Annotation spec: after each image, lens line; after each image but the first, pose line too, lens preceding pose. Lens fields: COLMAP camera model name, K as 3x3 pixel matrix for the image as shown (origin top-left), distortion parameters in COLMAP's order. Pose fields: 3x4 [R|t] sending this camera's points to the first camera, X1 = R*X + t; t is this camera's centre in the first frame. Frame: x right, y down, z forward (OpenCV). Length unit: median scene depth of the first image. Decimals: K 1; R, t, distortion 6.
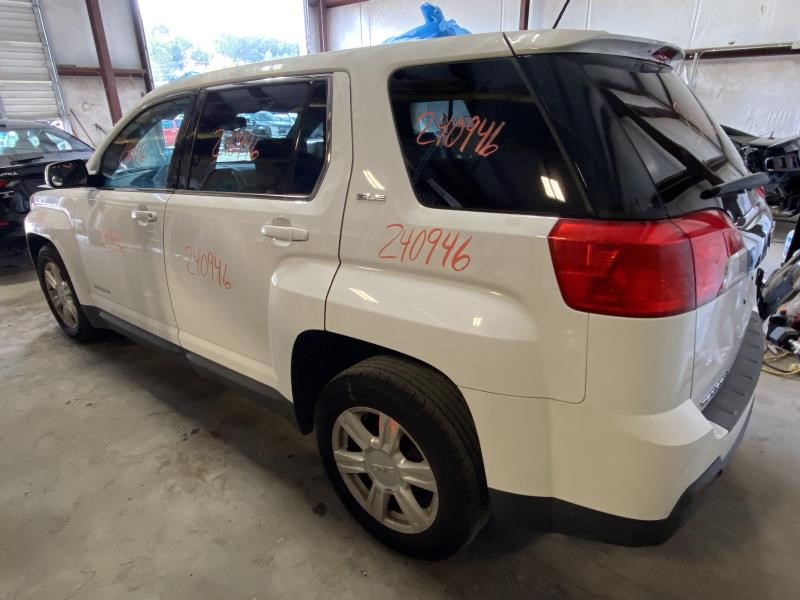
lens RADIAL K [[495.9, 0, 400.0], [0, 495.9, 300.0], [0, 0, 1]] dist [-0.001946, -0.000454]
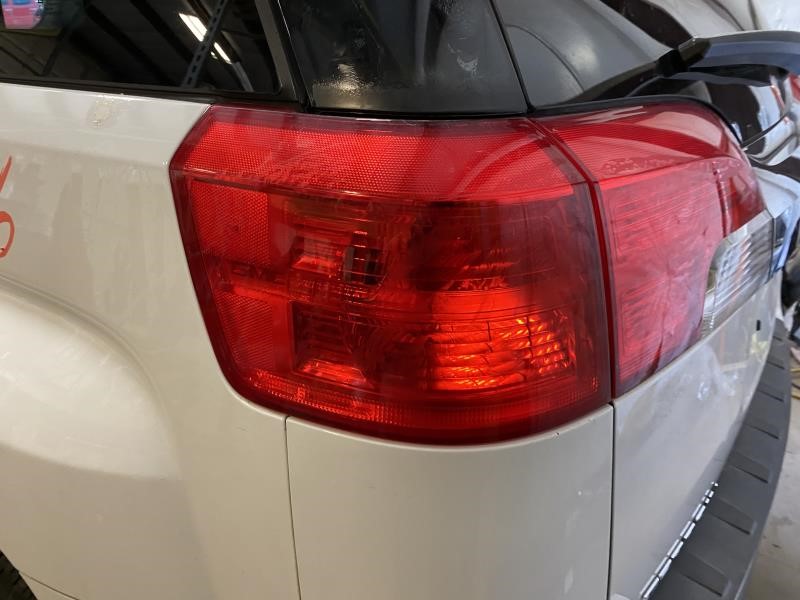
lens RADIAL K [[674.8, 0, 400.0], [0, 674.8, 300.0], [0, 0, 1]] dist [0.007683, -0.002222]
pose [[0.993160, 0.003465, 0.116709, 0.346847], [-0.010599, 0.998108, 0.060561, -0.063124], [-0.116279, -0.061384, 0.991318, 0.496069]]
